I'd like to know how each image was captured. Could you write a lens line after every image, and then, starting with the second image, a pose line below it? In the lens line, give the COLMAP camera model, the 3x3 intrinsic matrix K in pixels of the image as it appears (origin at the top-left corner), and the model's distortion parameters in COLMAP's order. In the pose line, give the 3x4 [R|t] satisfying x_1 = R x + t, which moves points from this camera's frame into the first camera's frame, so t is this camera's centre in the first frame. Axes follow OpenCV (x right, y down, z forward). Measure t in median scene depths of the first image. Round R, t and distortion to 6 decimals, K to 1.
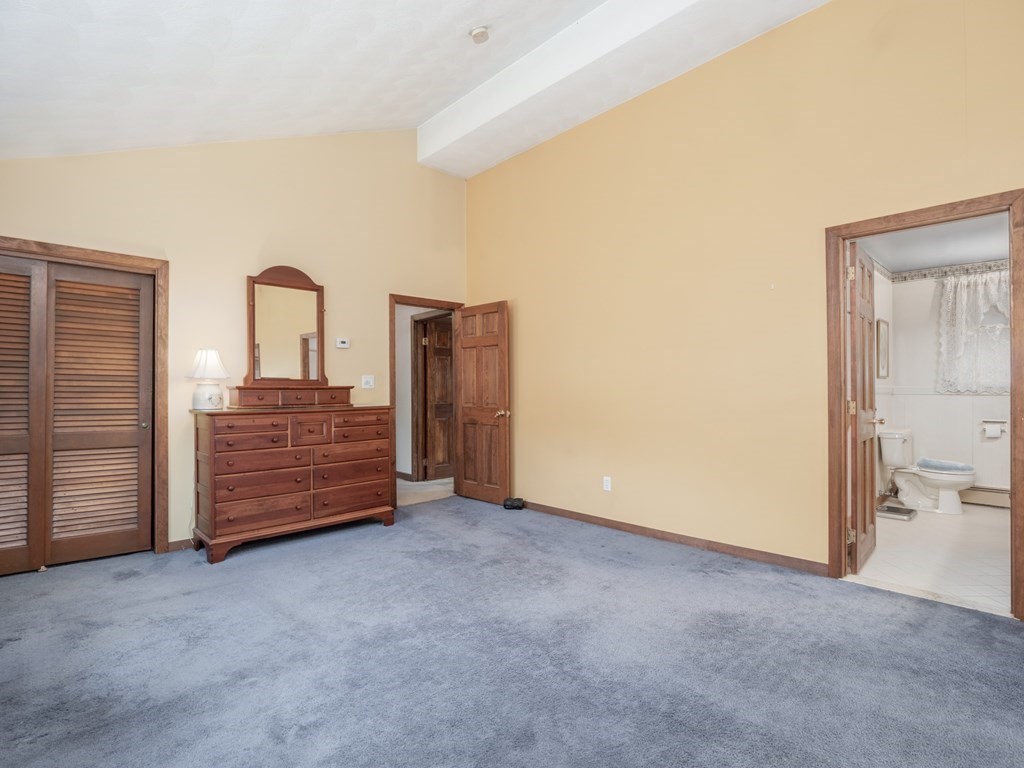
lens RADIAL K [[509.9, 0, 515.4], [0, 509.9, 387.5], [0, 0, 1]] dist [-0.006527, -0.001191]
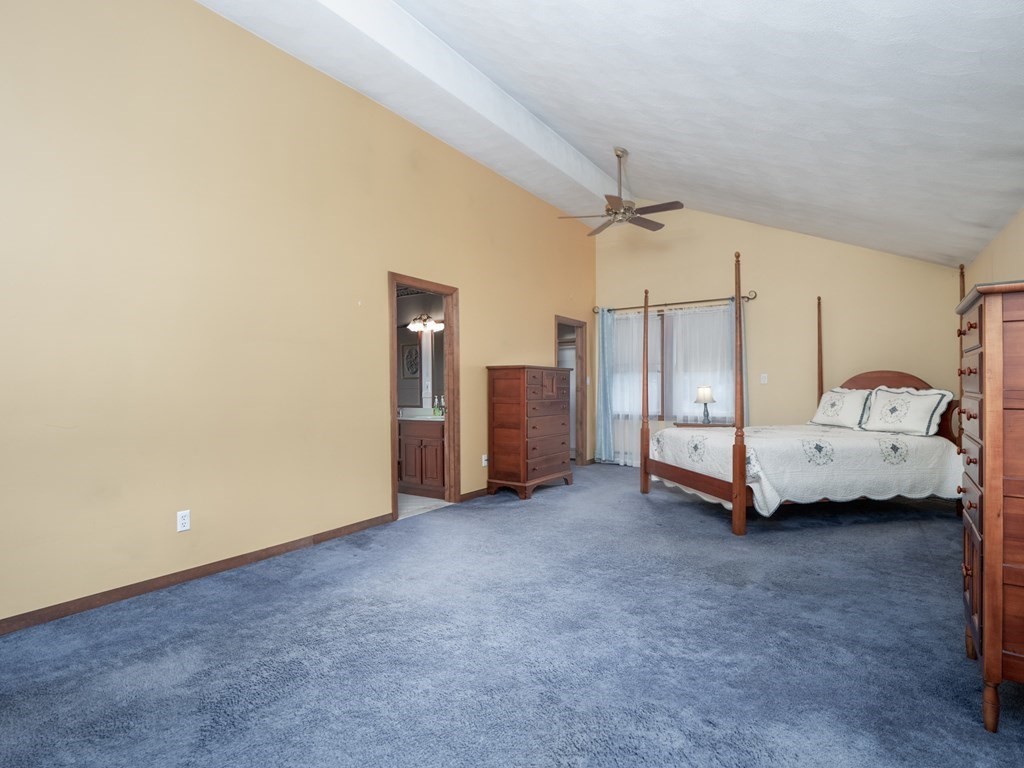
lens RADIAL K [[523.0, 0, 505.6], [0, 523.0, 388.9], [0, 0, 1]] dist [-0.014237, -0.001017]
pose [[-0.207726, 0.005202, 0.978173, -0.643616], [0.000364, 0.999986, -0.005240, 0.012448], [-0.978187, -0.000733, -0.207725, 0.751518]]
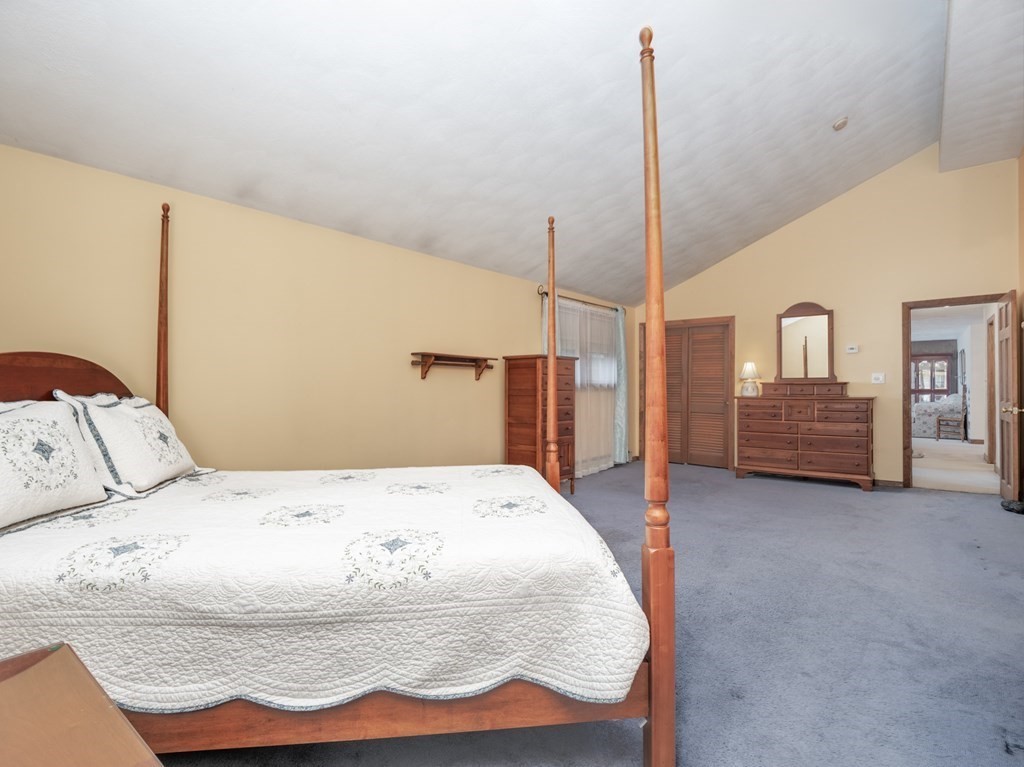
lens RADIAL K [[509.9, 0, 515.4], [0, 509.9, 387.0], [0, 0, 1]] dist [-0.006527, -0.001191]
pose [[0.137430, 0.005965, -0.990494, 0.995950], [0.007061, 0.999951, 0.007001, -0.005853], [0.990486, -0.007956, 0.137381, -0.050392]]
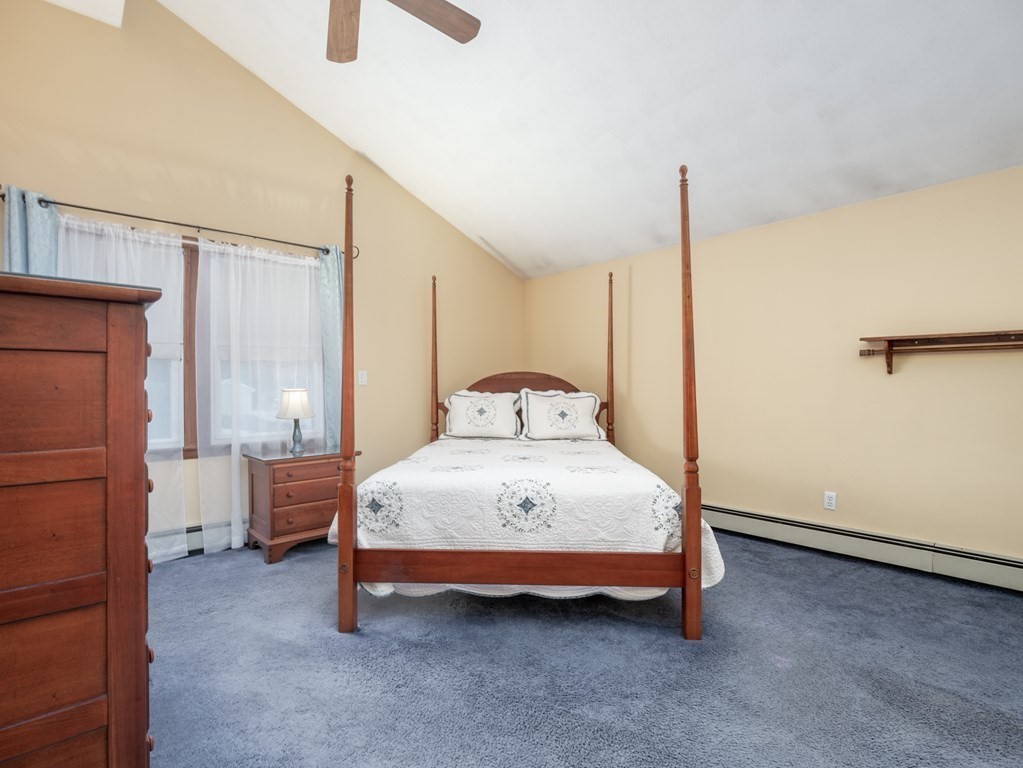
lens RADIAL K [[497.9, 0, 511.5], [0, 497.9, 384.0], [0, 0, 1]] dist [-0.011055, -0.001094]
pose [[-0.999450, 0.011186, 0.031217, 0.421742], [0.010827, 0.999874, -0.011646, 0.001311], [-0.031344, -0.011302, -0.999445, 0.683758]]
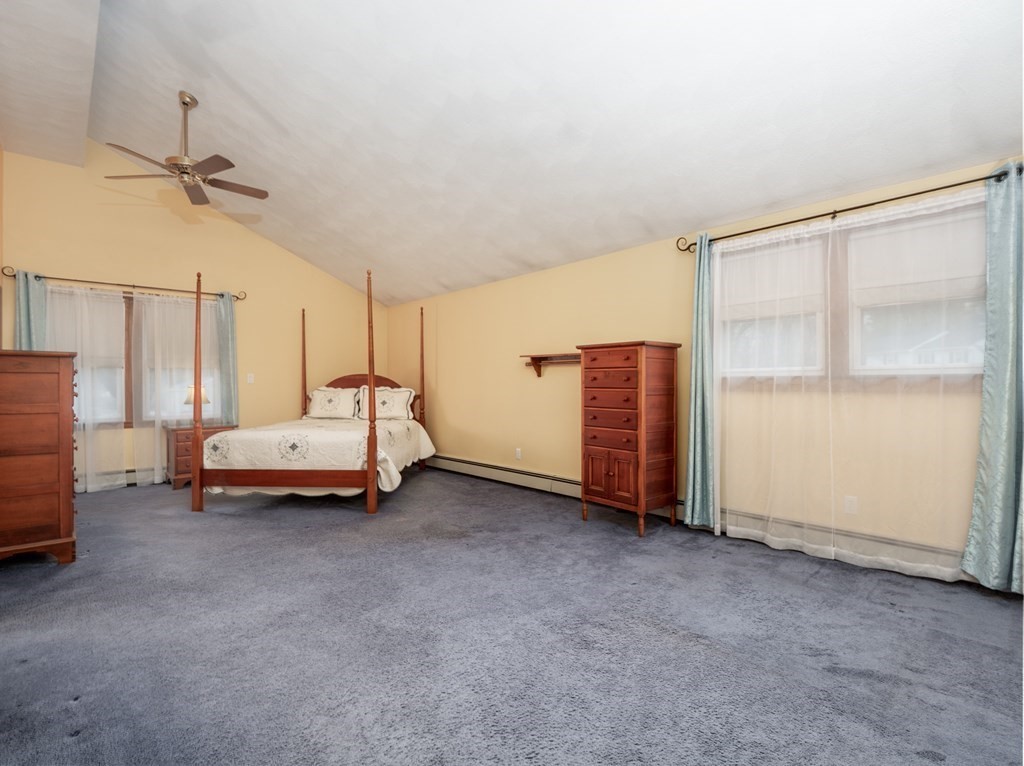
lens RADIAL K [[498.3, 0, 512.0], [0, 498.3, 383.0], [0, 0, 1]] dist [-0.011055, -0.001094]
pose [[-0.999661, 0.010416, 0.023873, -0.102606], [0.010227, 0.999915, -0.008046, 0.008924], [-0.023955, -0.007799, -0.999683, 1.205760]]
